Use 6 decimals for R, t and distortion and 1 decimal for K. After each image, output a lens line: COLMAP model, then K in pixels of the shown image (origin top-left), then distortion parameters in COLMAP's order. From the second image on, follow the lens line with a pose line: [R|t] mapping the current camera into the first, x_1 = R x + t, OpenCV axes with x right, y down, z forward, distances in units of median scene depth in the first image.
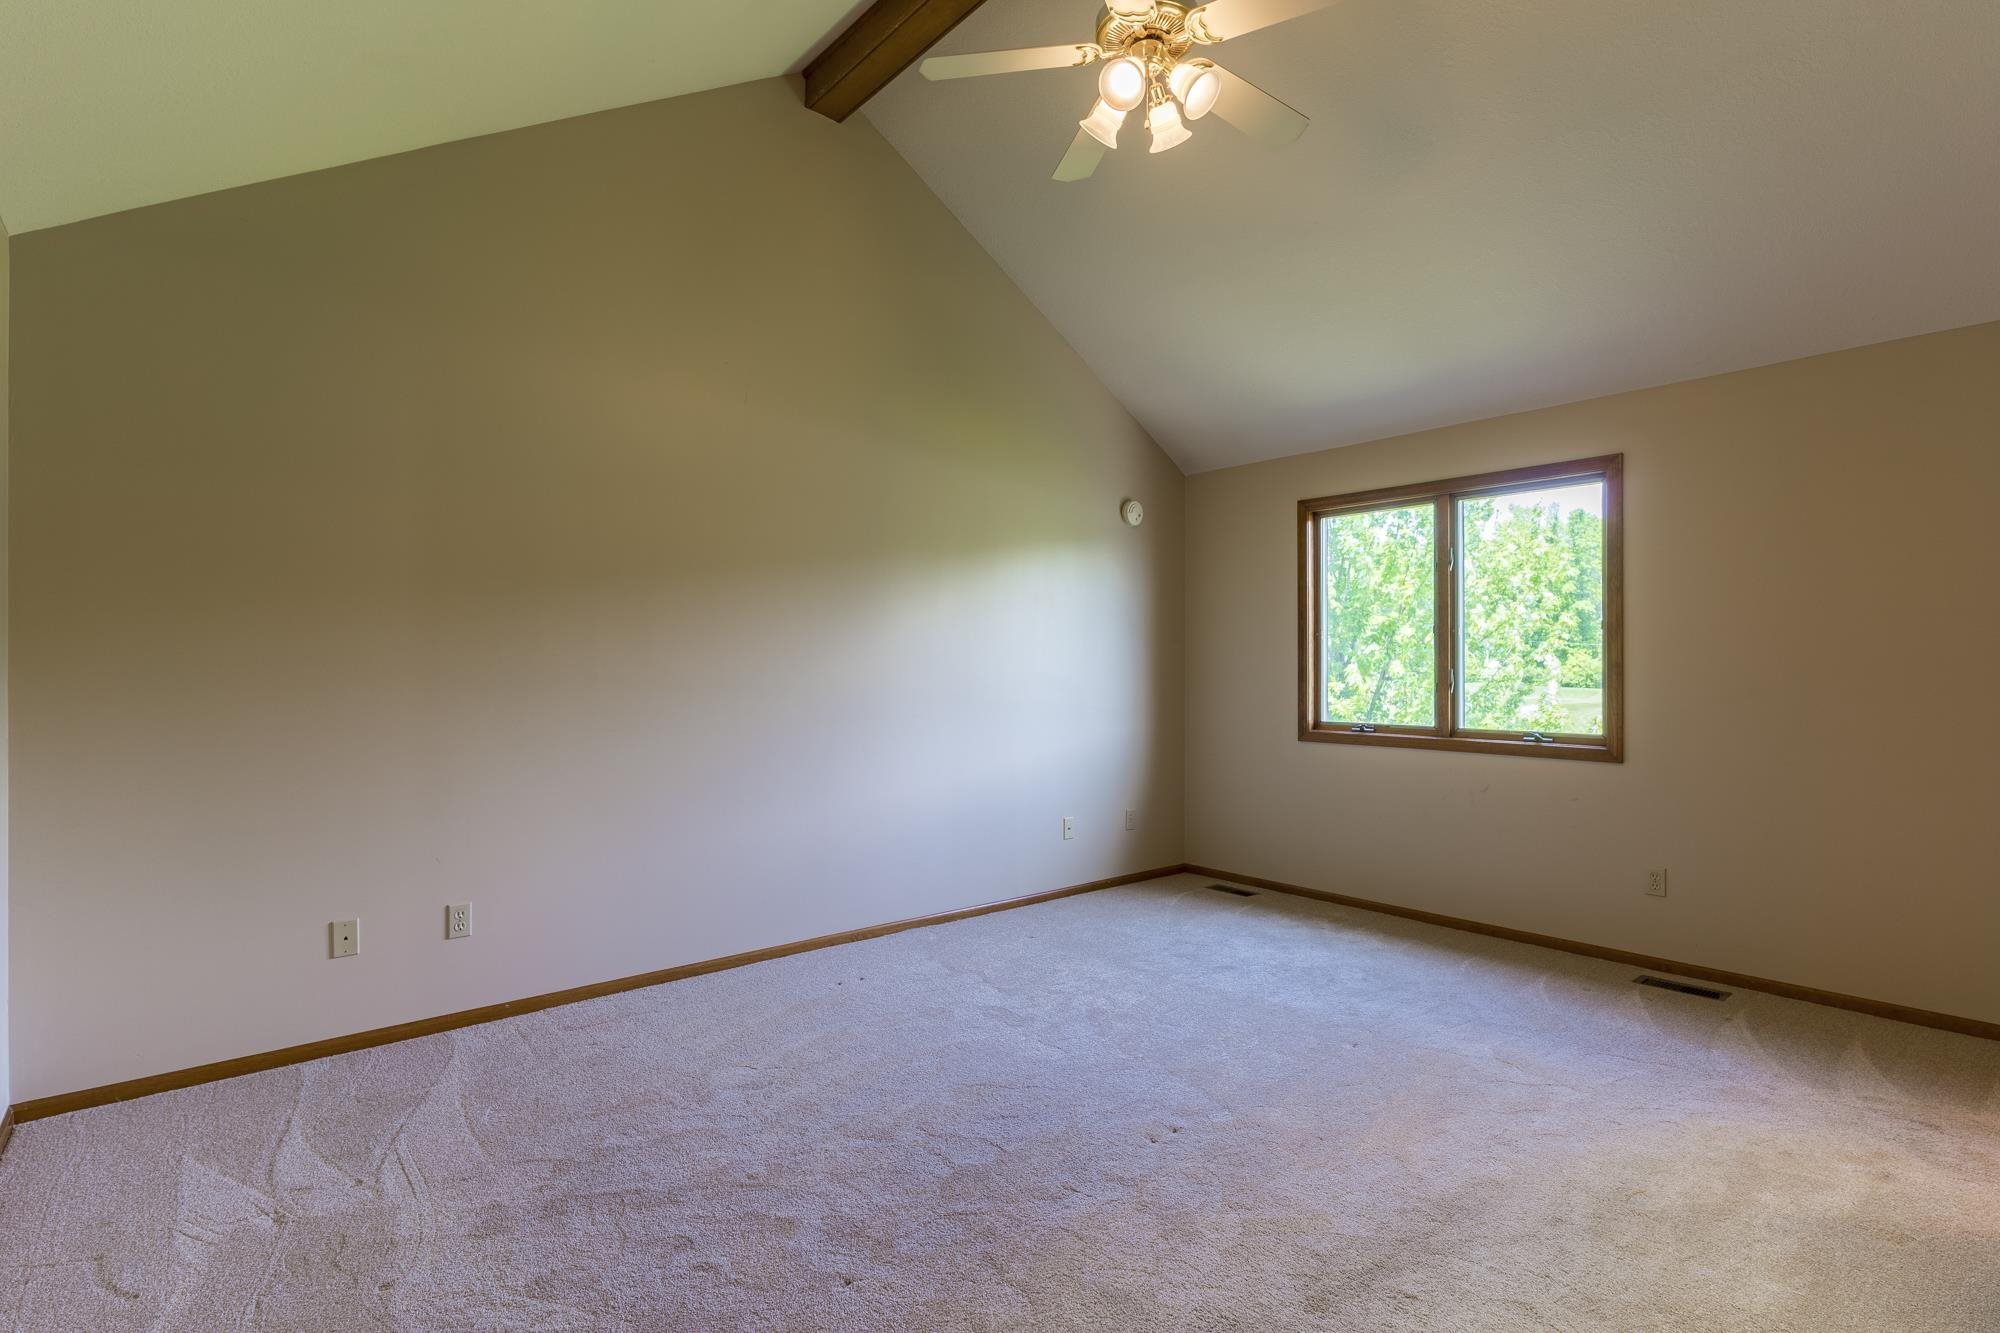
lens RADIAL K [[960.5, 0, 998.2], [0, 960.5, 665.2], [0, 0, 1]] dist [0.002101, -0.001834]
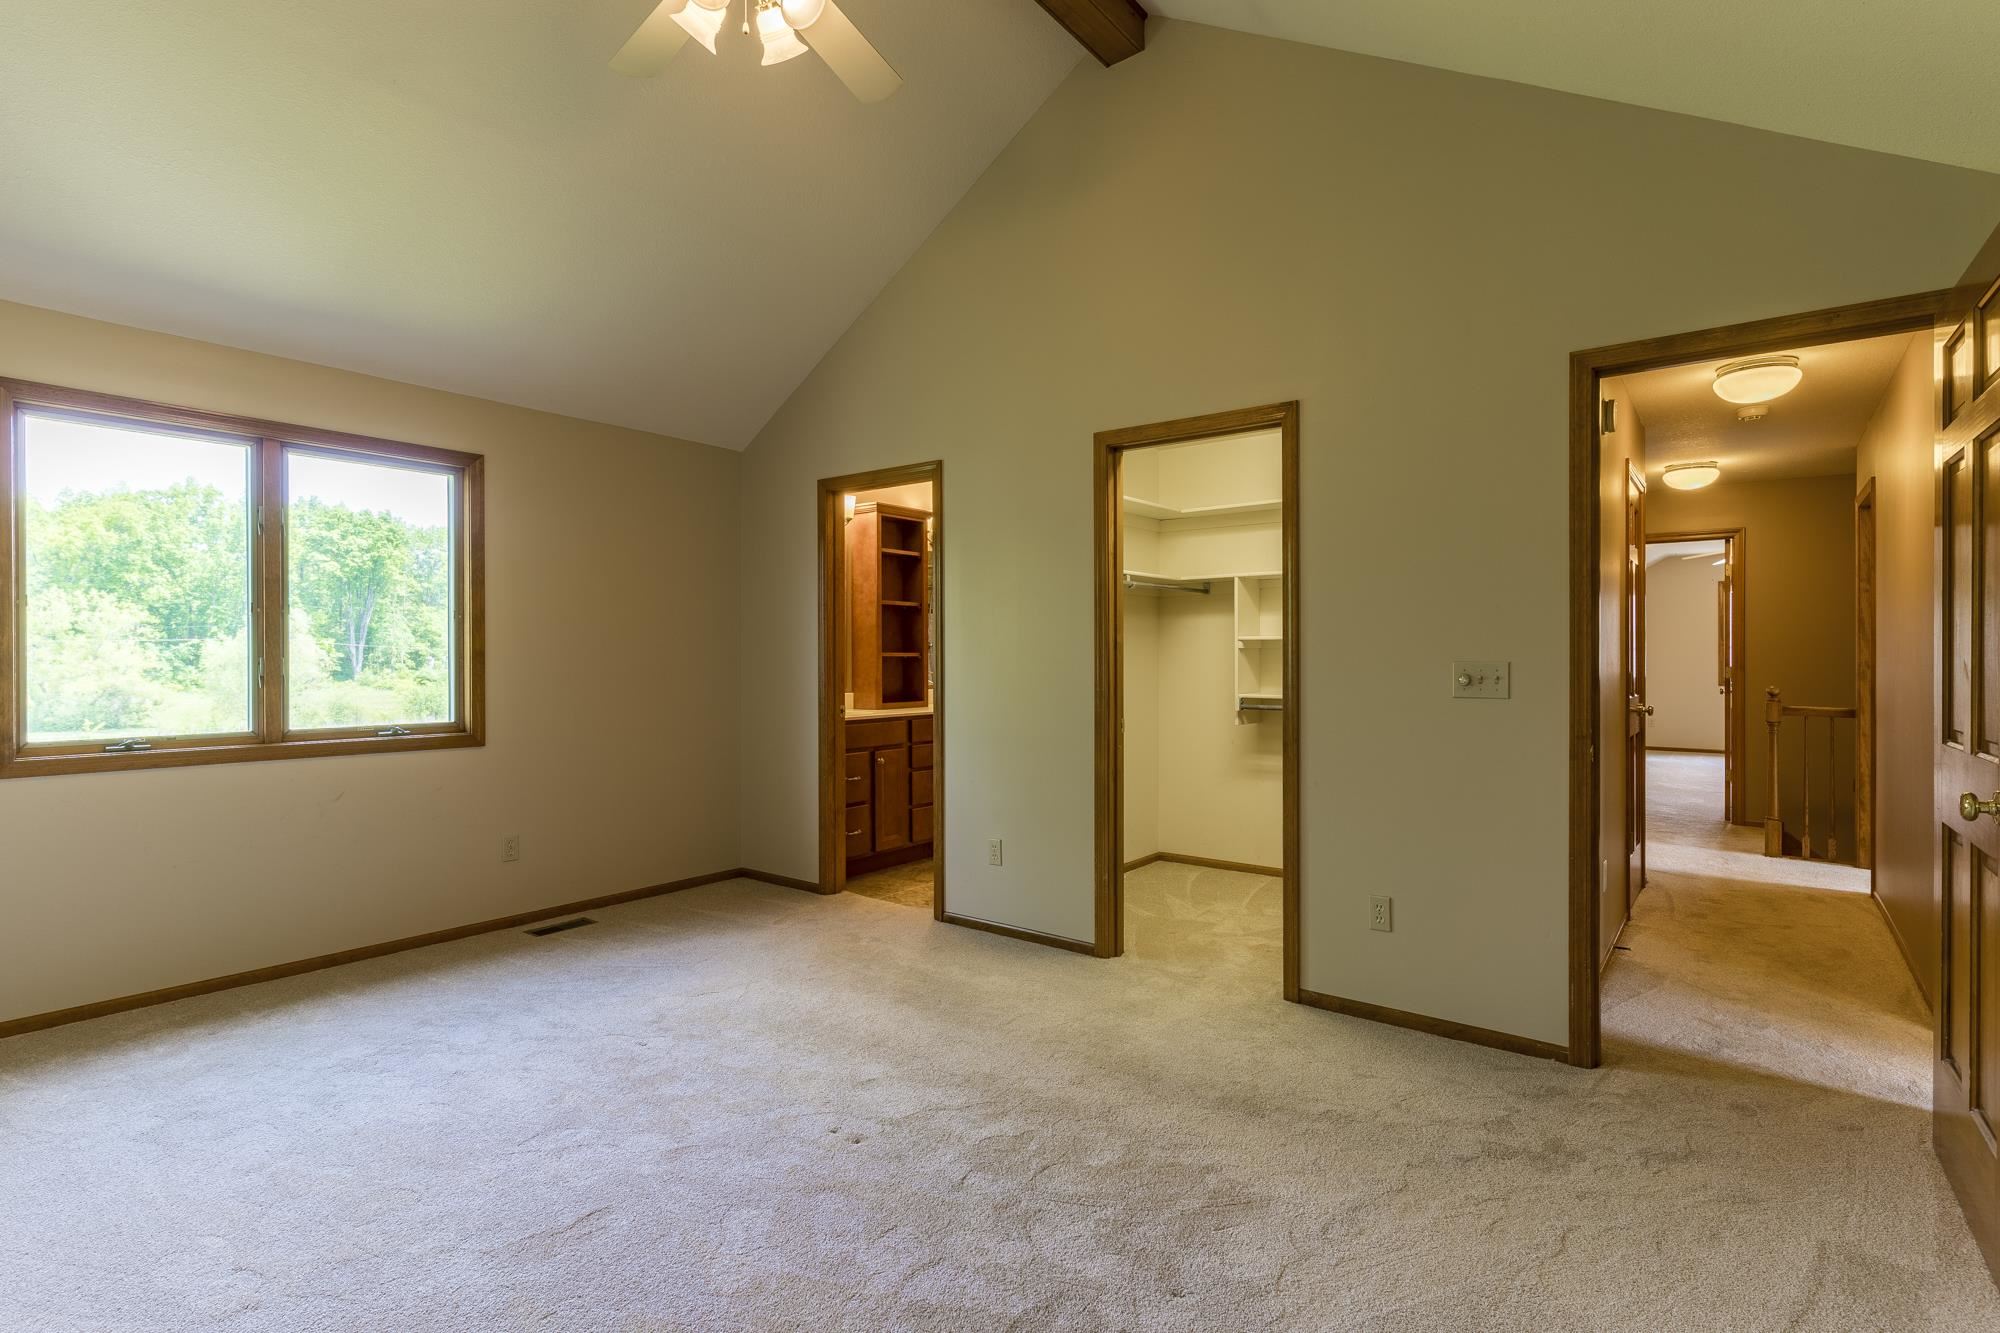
lens RADIAL K [[960.5, 0, 980.0], [0, 960.5, 659.6], [0, 0, 1]] dist [0.002101, -0.001834]
pose [[-0.195241, 0.002176, 0.980753, -0.472659], [0.005387, 0.999985, -0.001146, 0.010501], [-0.980741, 0.005060, -0.195250, 0.631744]]
